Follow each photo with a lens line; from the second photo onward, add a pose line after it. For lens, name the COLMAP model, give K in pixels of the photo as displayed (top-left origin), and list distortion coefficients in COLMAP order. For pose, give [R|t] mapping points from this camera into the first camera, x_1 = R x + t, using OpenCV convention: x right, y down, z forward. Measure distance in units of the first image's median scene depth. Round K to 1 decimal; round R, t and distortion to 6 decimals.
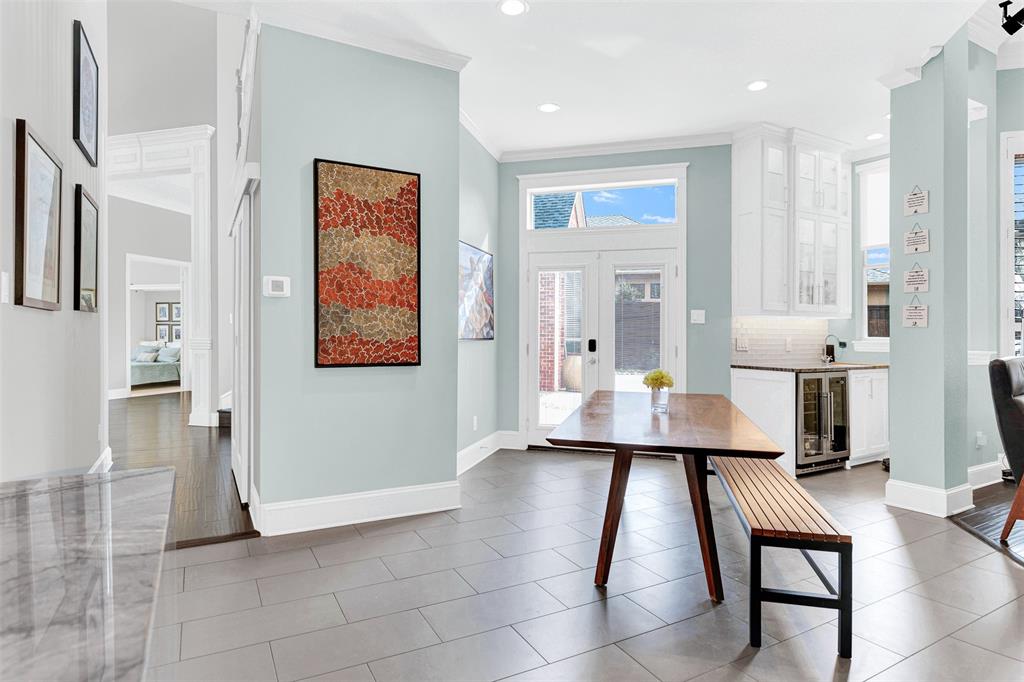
lens RADIAL K [[554.7, 0, 513.0], [0, 554.7, 335.6], [0, 0, 1]] dist [-0.021971, 0.000030]
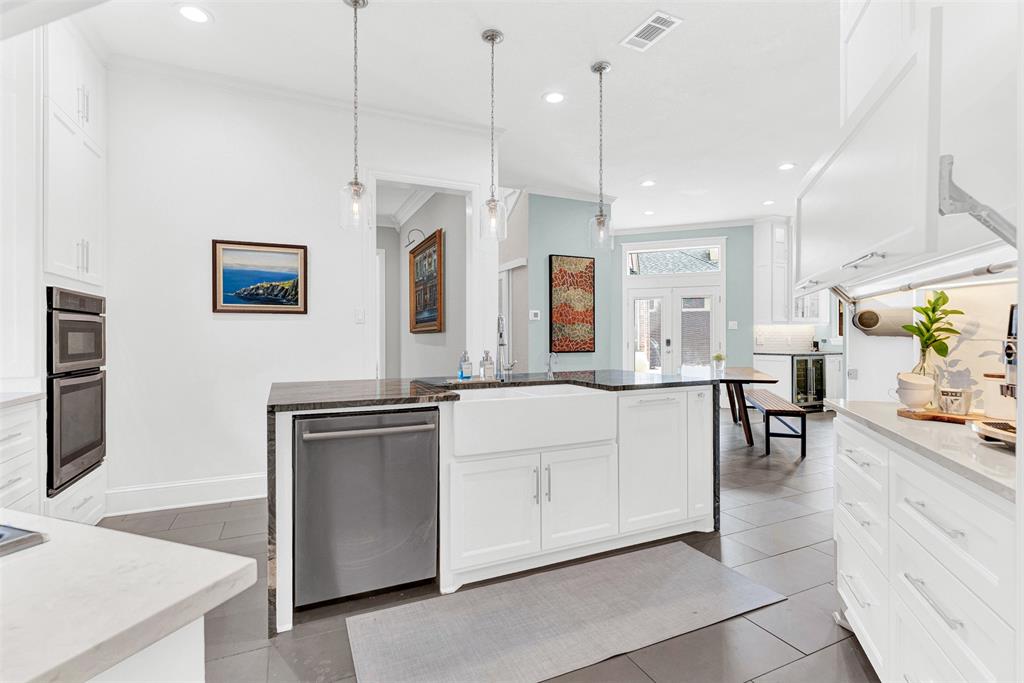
lens RADIAL K [[481.9, 0, 510.6], [0, 481.9, 344.4], [0, 0, 1]] dist [0.005755, -0.000144]
pose [[0.996585, -0.009736, -0.081994, -0.334872], [0.010600, 0.999893, 0.010111, 0.004440], [0.081887, -0.010946, 0.996582, -0.794544]]
